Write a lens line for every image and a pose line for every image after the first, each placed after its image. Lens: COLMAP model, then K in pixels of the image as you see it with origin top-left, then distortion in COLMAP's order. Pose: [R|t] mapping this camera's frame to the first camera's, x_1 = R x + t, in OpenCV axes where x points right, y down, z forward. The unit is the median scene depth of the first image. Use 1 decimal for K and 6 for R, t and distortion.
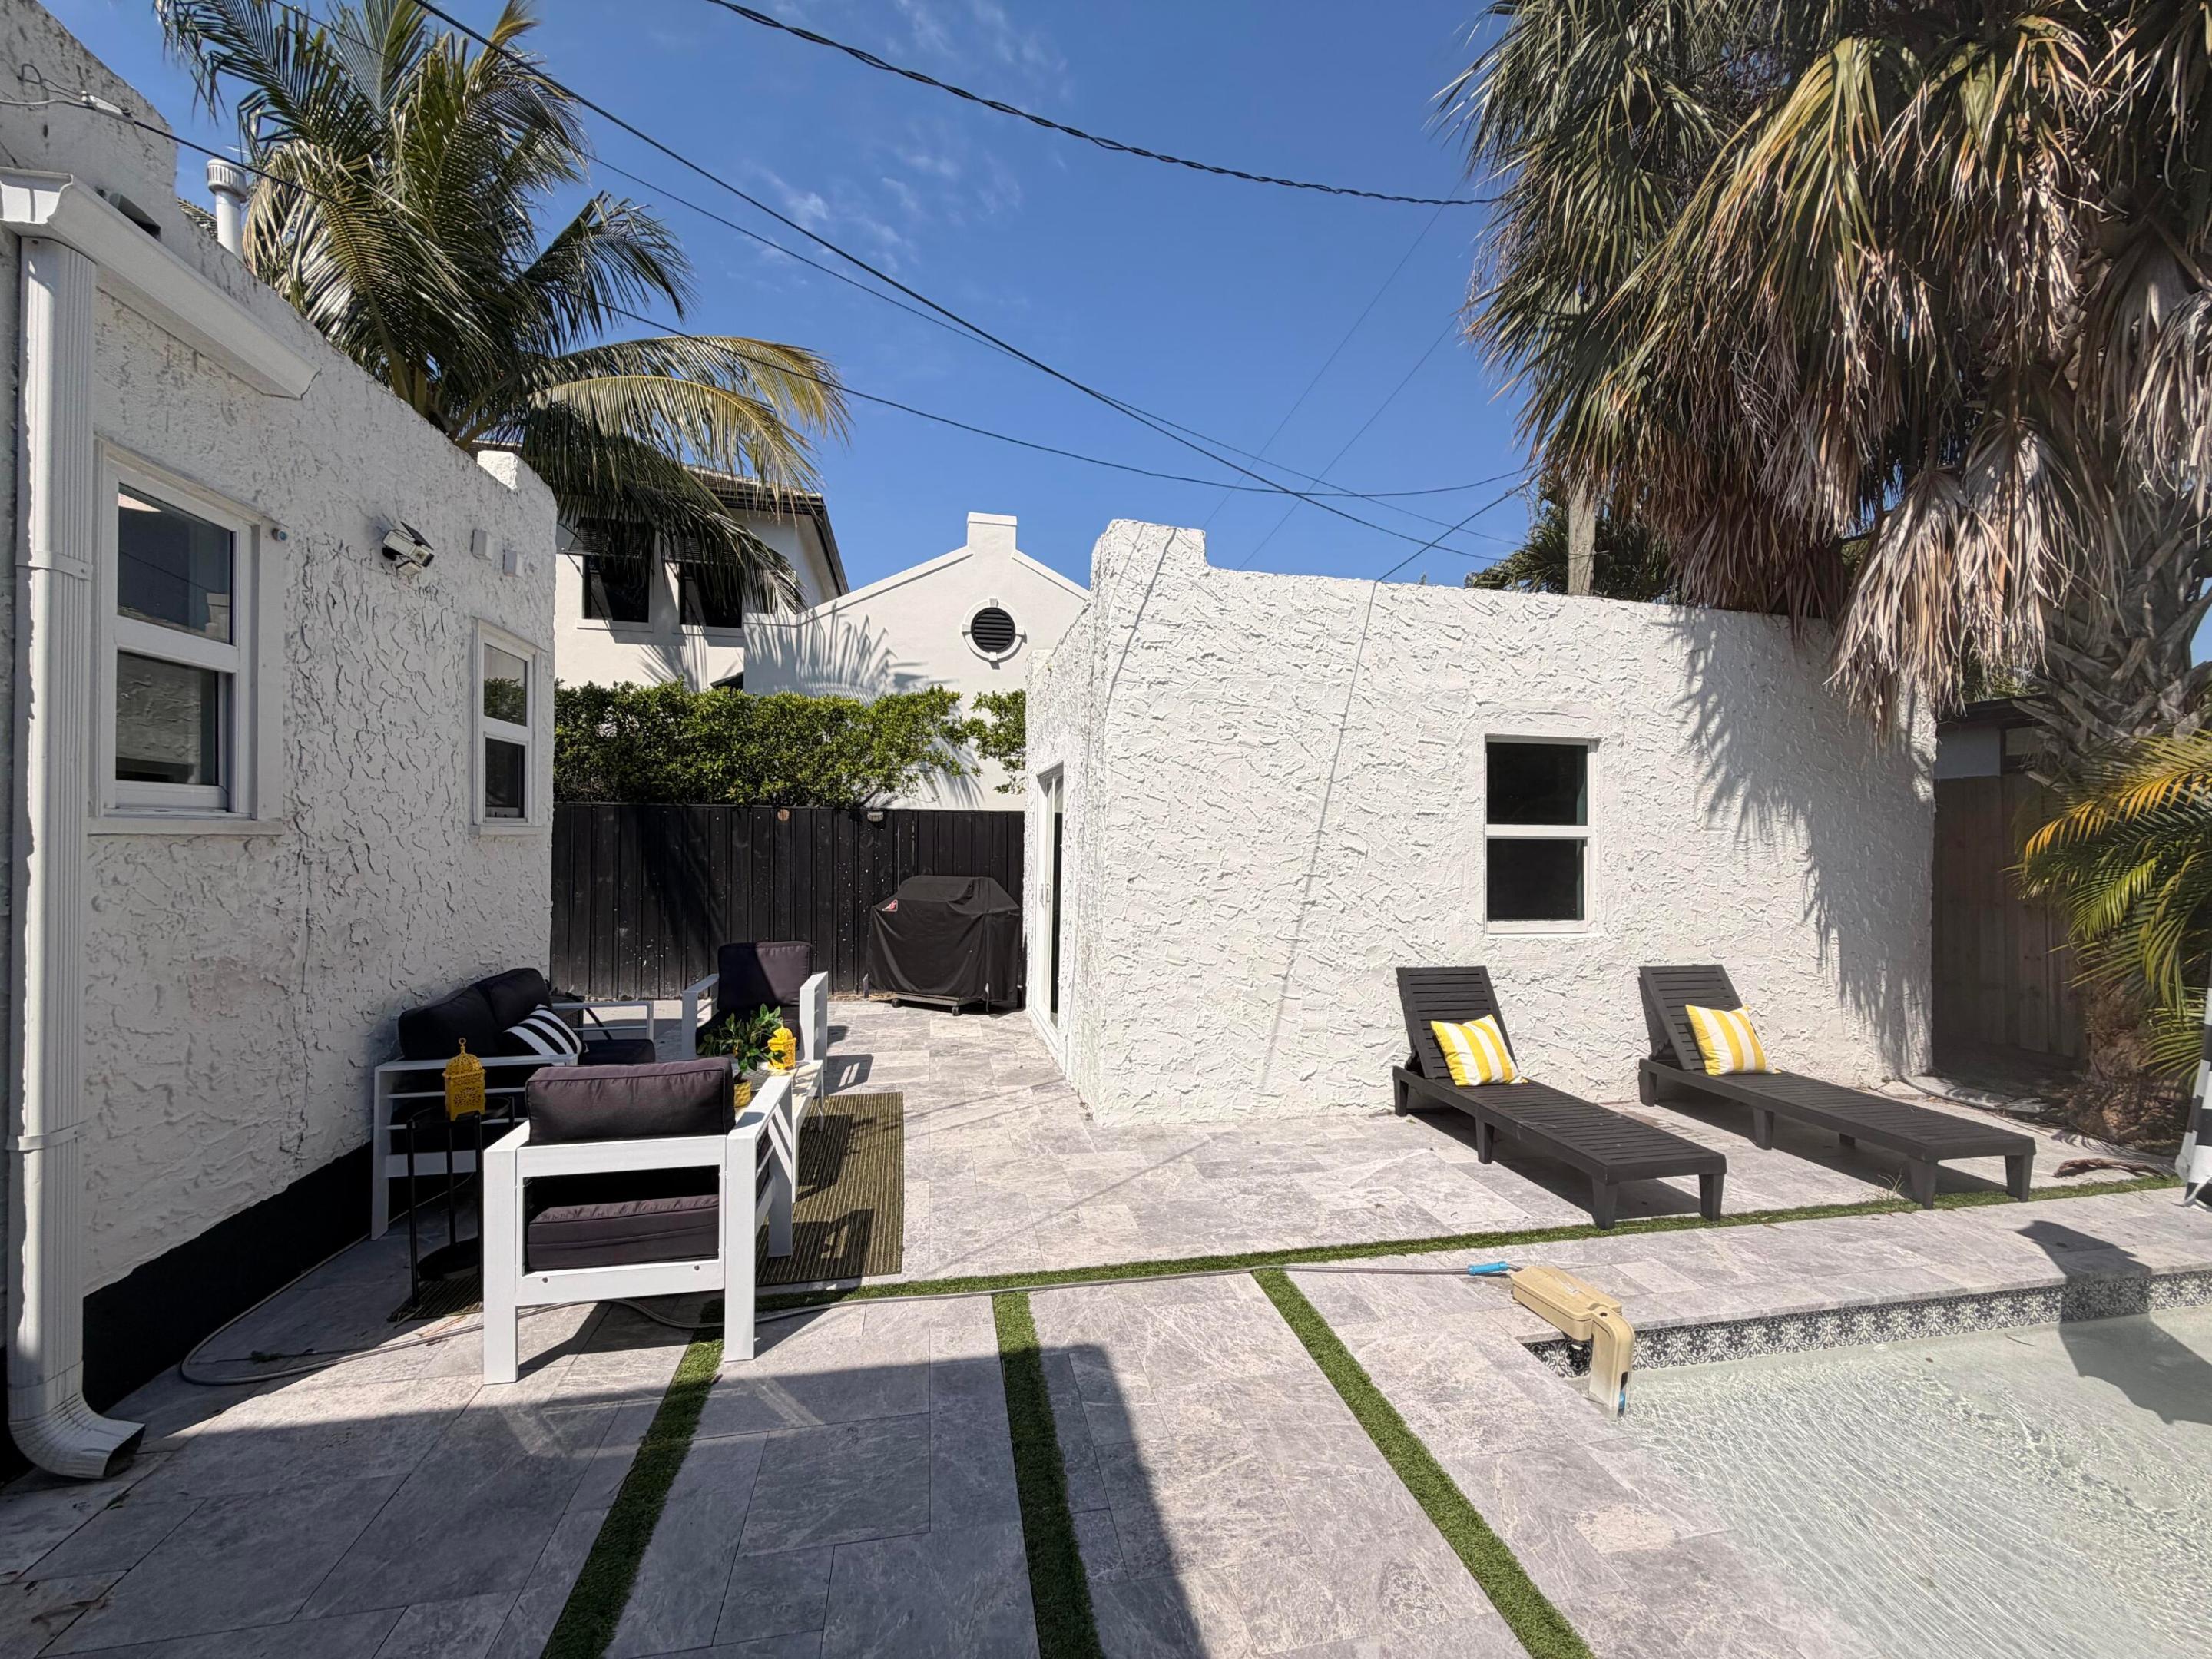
lens RADIAL K [[877.5, 0, 1098.3], [0, 877.5, 829.1], [0, 0, 1]] dist [-0.000087, 0.000225]
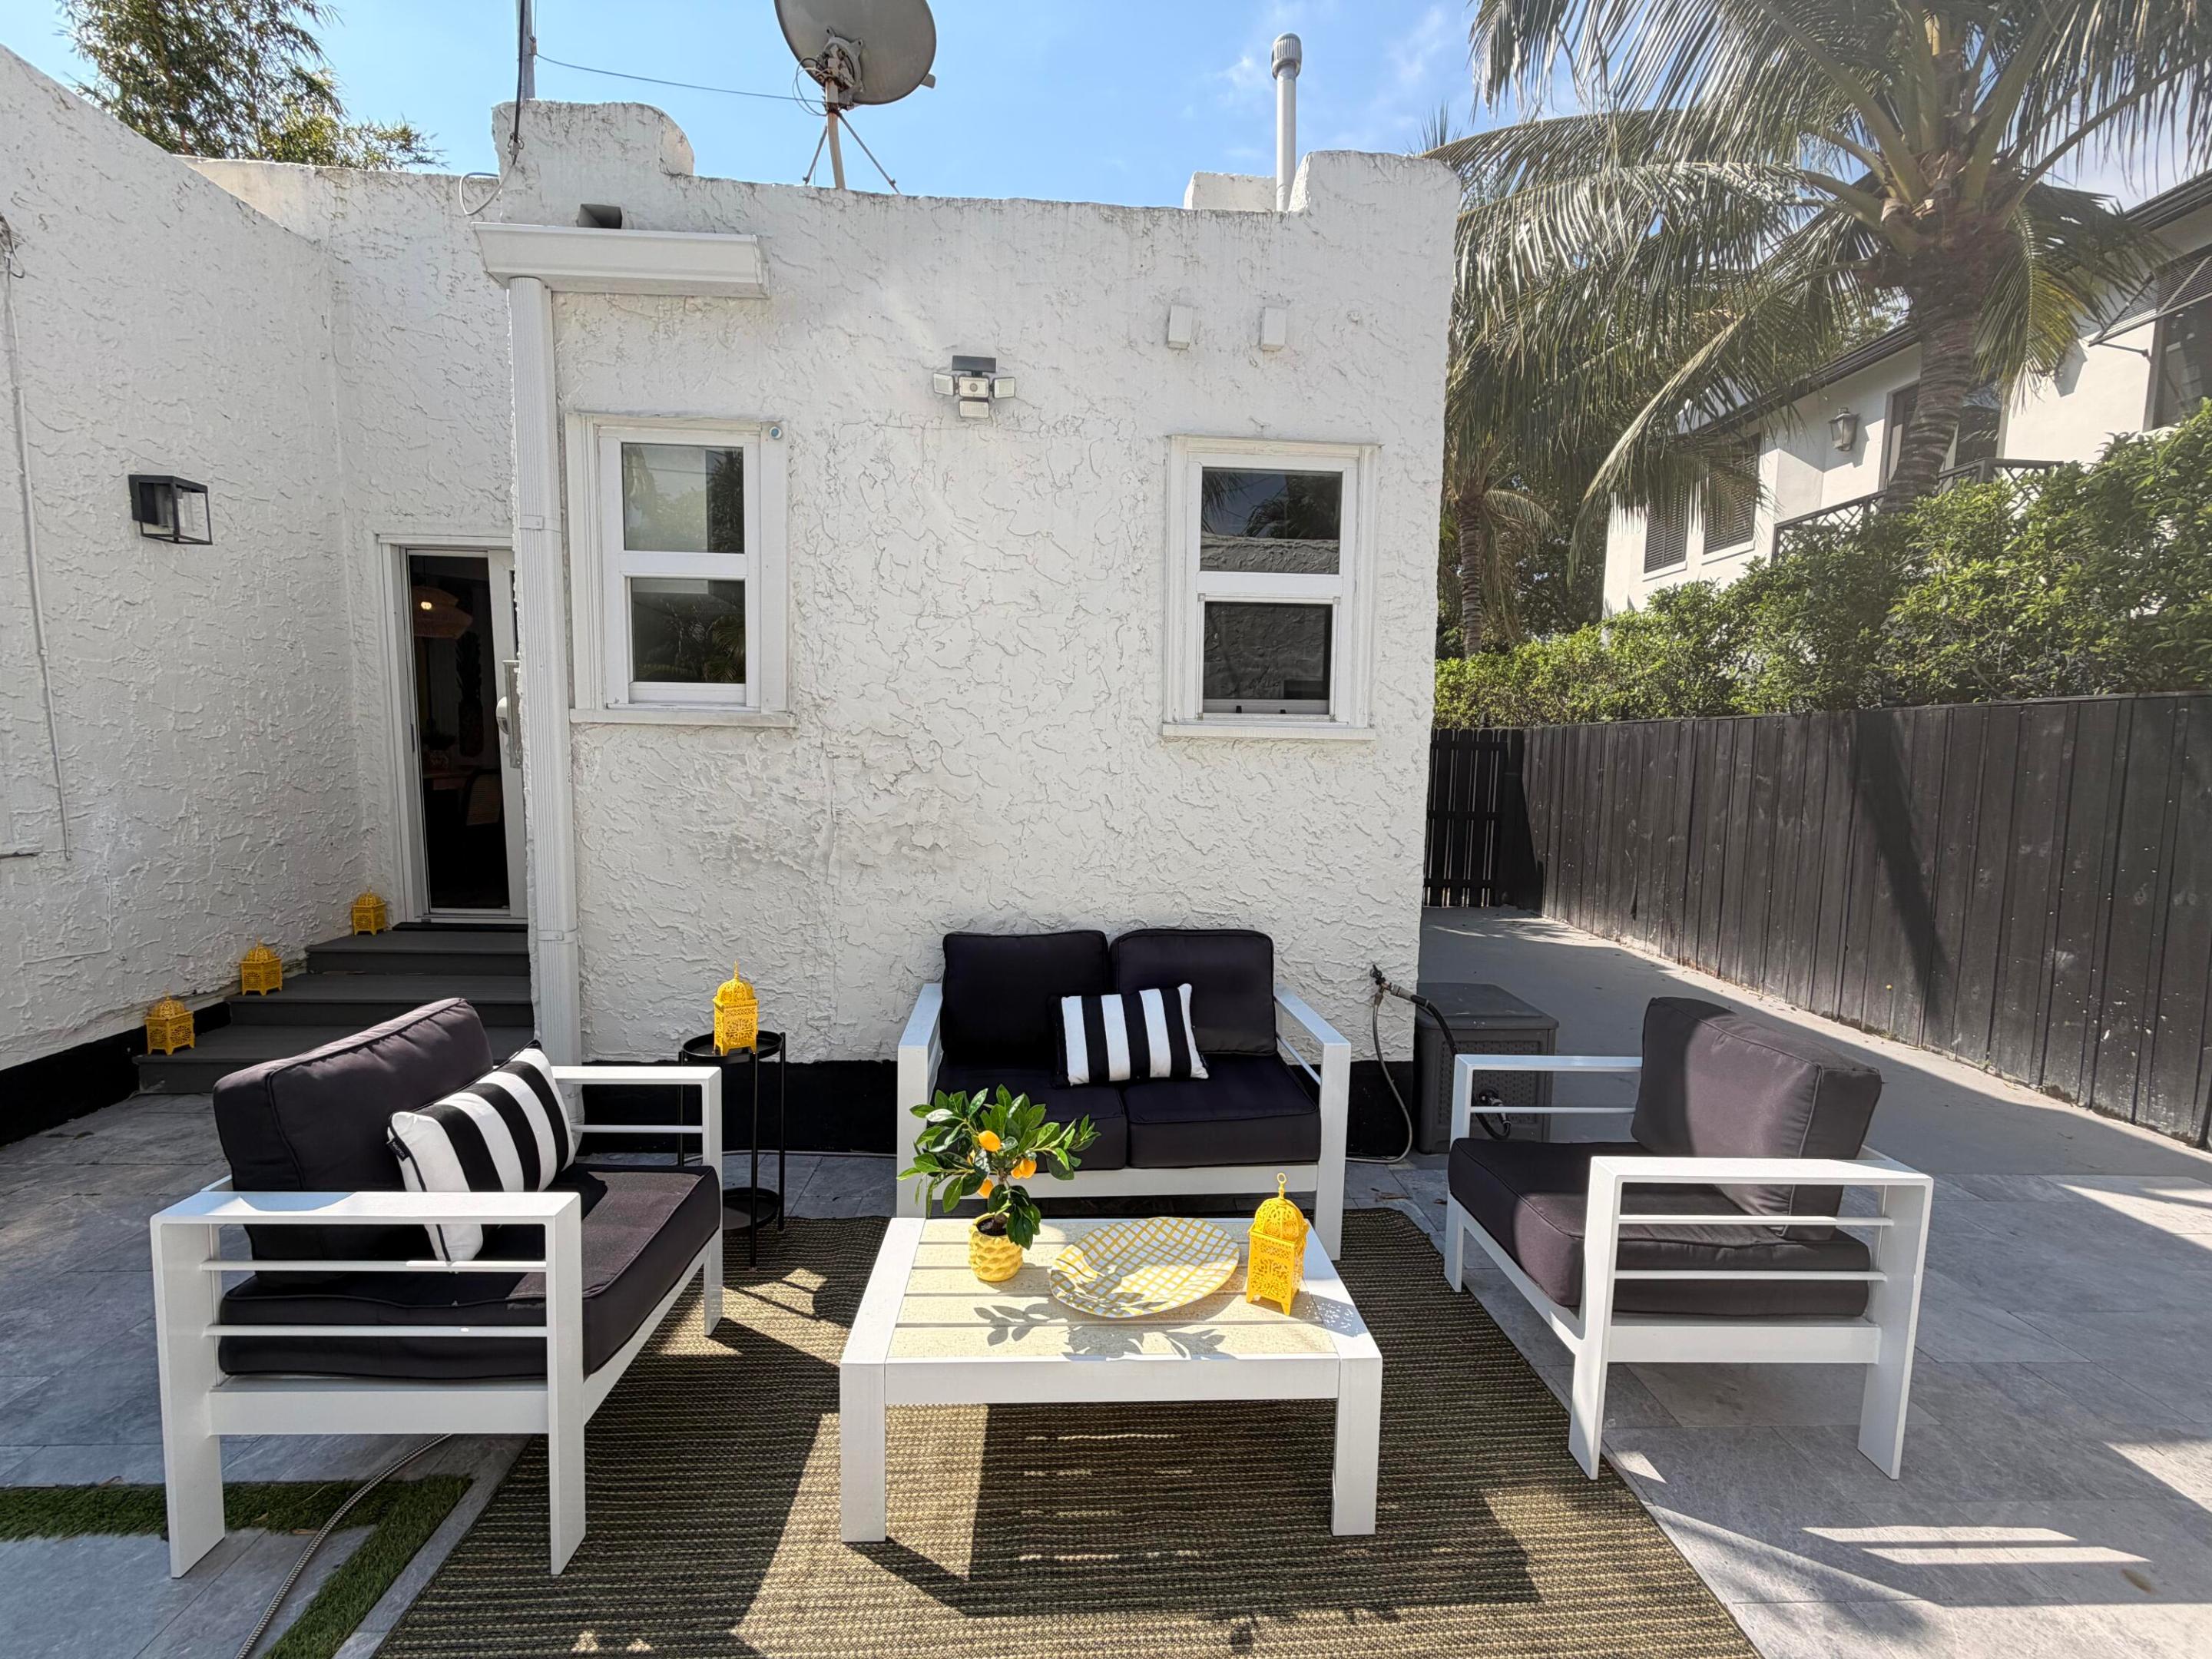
lens RADIAL K [[877.5, 0, 1103.0], [0, 877.5, 830.7], [0, 0, 1]] dist [-0.000087, 0.000225]
pose [[-0.145376, 0.071493, -0.986790, 0.035327], [-0.014256, 0.997131, 0.074342, 0.029138], [0.989274, 0.024875, -0.143940, 0.964400]]
